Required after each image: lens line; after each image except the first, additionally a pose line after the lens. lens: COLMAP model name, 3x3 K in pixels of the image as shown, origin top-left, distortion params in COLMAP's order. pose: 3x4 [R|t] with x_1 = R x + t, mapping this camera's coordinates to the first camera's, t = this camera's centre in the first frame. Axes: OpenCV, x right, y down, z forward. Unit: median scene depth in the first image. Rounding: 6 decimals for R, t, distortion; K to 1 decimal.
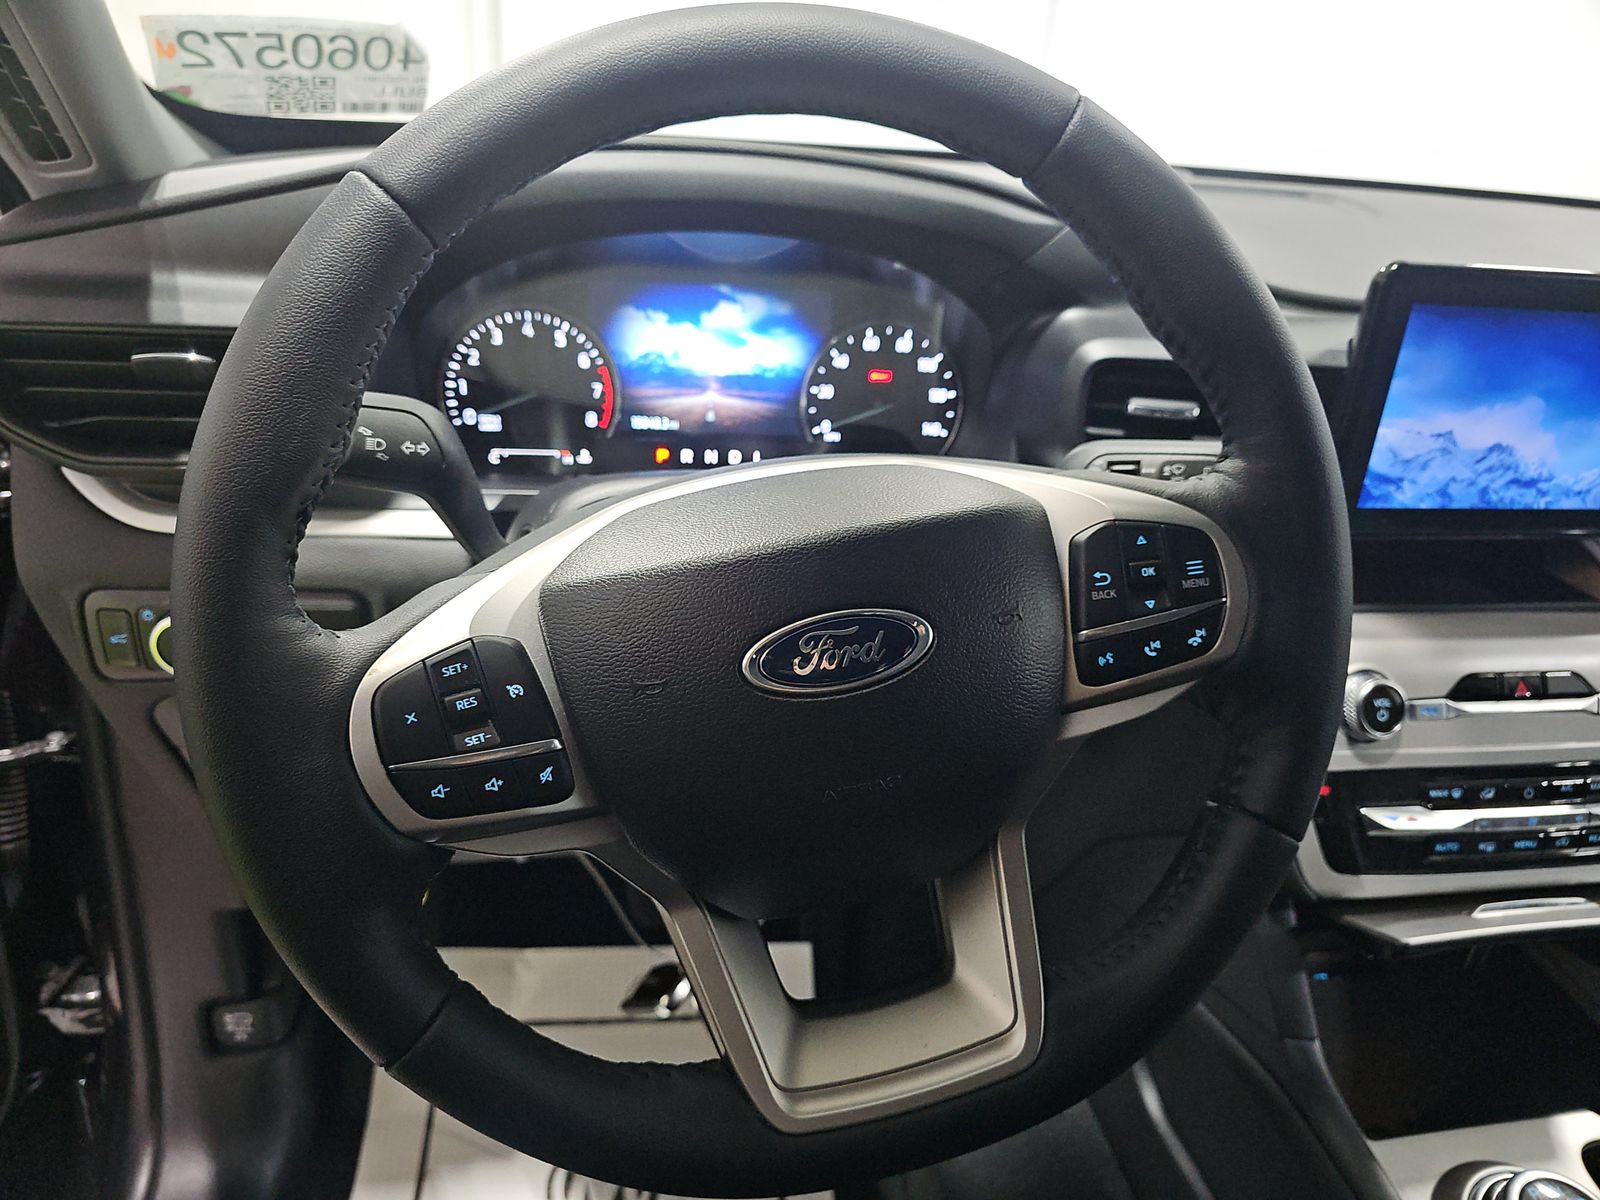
lens RADIAL K [[1080.5, 0, 800.0], [0, 1080.5, 600.0], [0, 0, 1]] dist [0.057129, -0.044280]
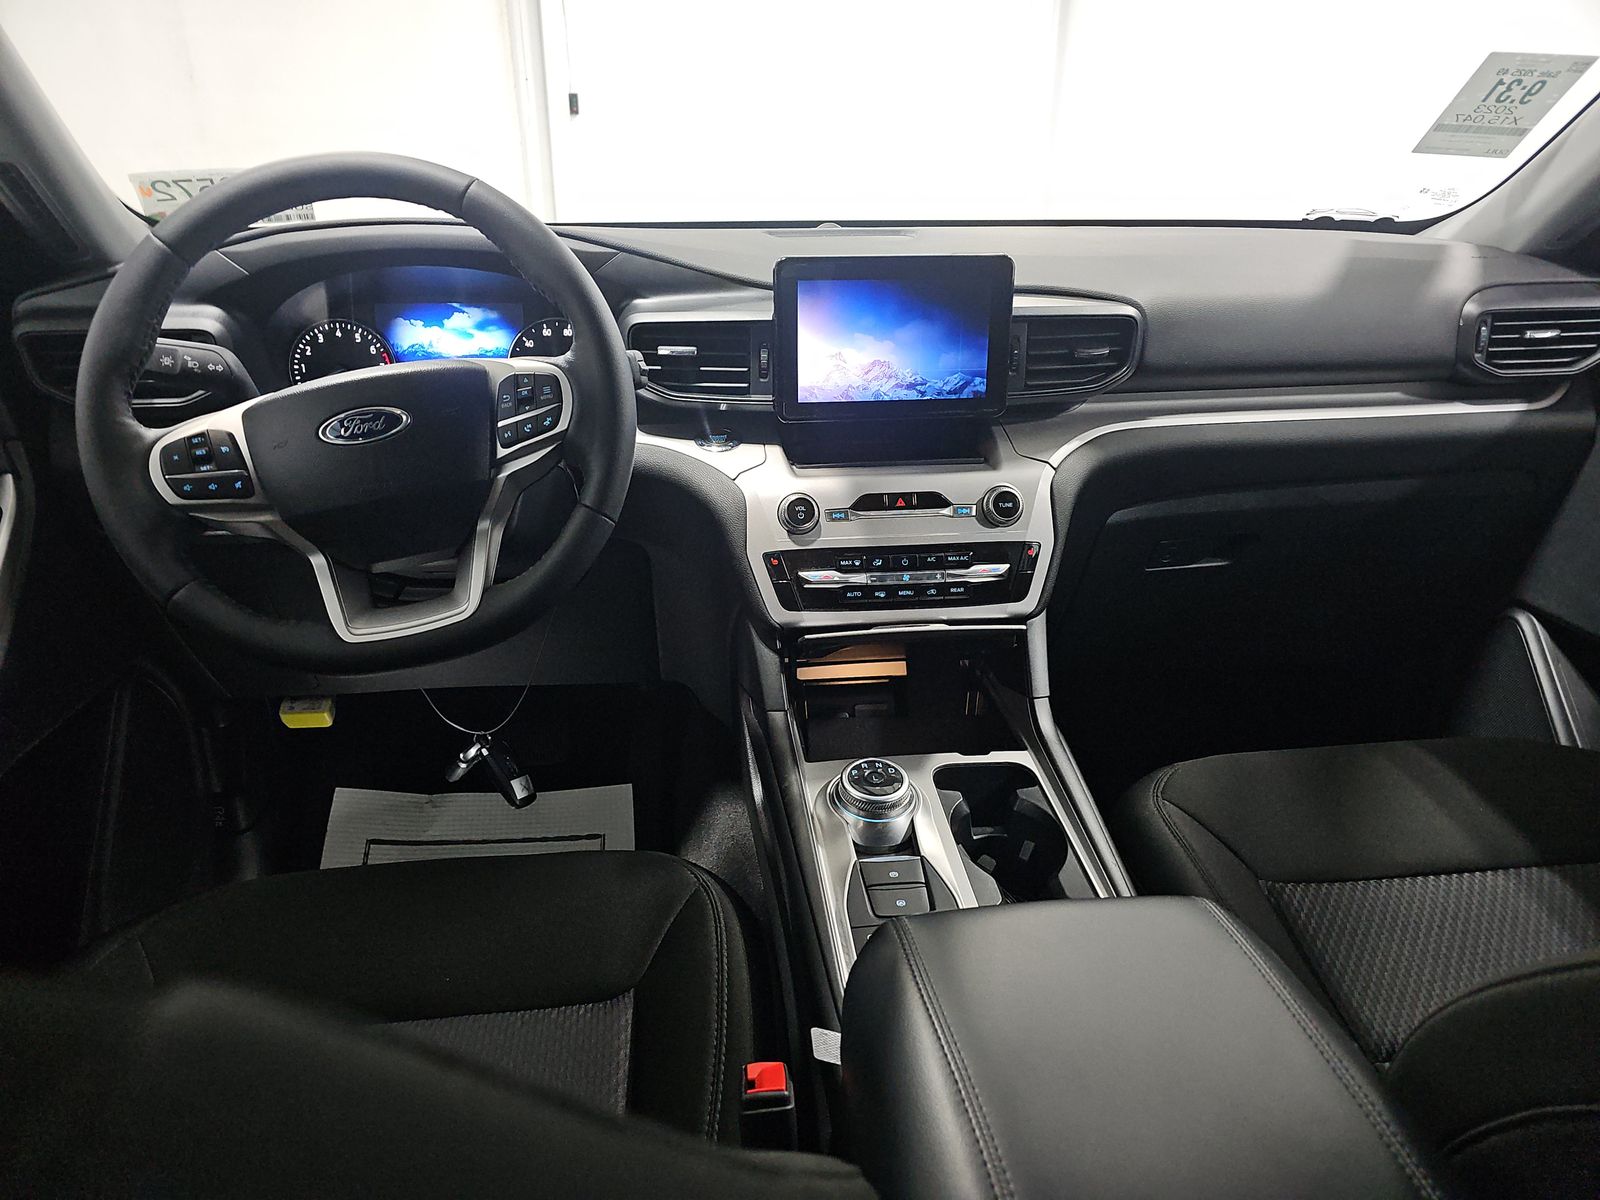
lens RADIAL K [[1061.1, 0, 800.0], [0, 1061.1, 600.0], [0, 0, 1]] dist [0.055956, 0.000245]
pose [[0.995470, -0.046530, -0.082912, 0.609898], [0.040307, 0.996353, -0.075207, 0.337301], [0.086109, 0.071525, 0.993715, -0.621454]]
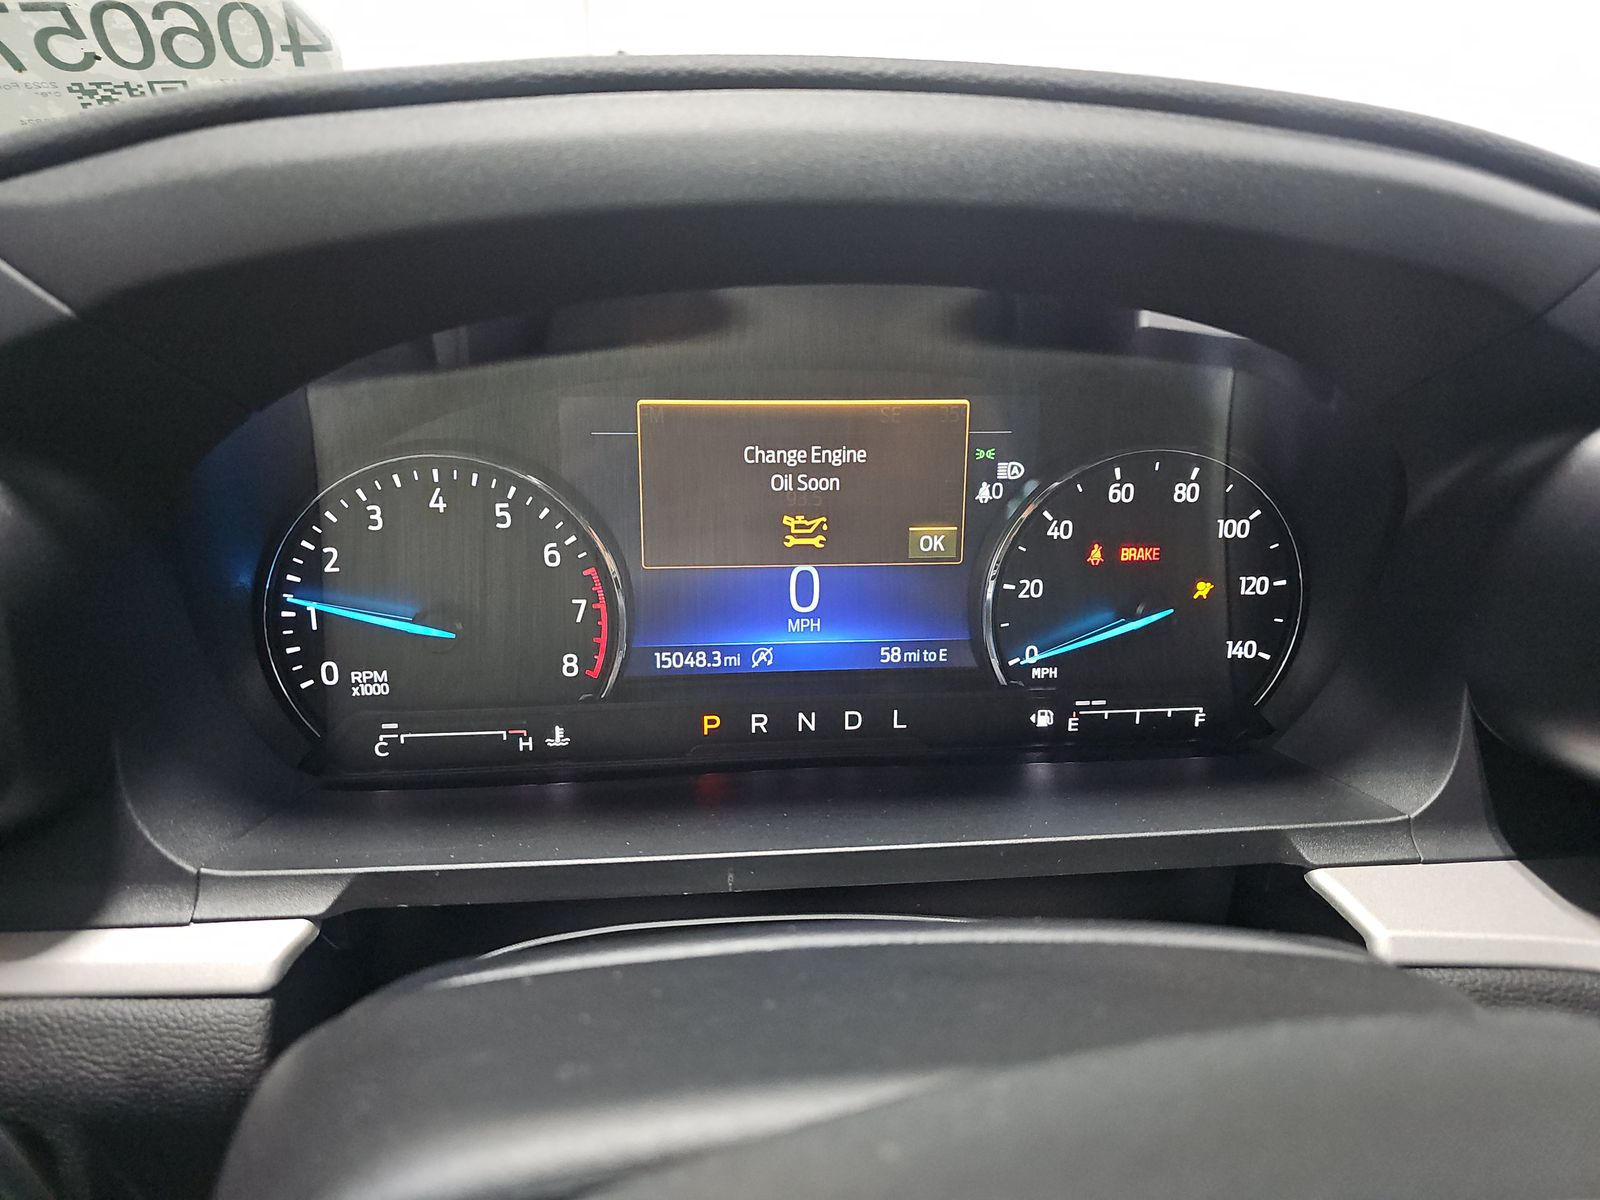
lens RADIAL K [[1080.5, 0, 800.0], [0, 1080.5, 600.0], [0, 0, 1]] dist [0.057129, -0.044280]
pose [[0.996063, -0.026566, -0.084574, -0.042547], [0.021505, 0.997955, -0.060194, -0.169125], [0.086000, 0.058138, 0.994597, 0.517740]]
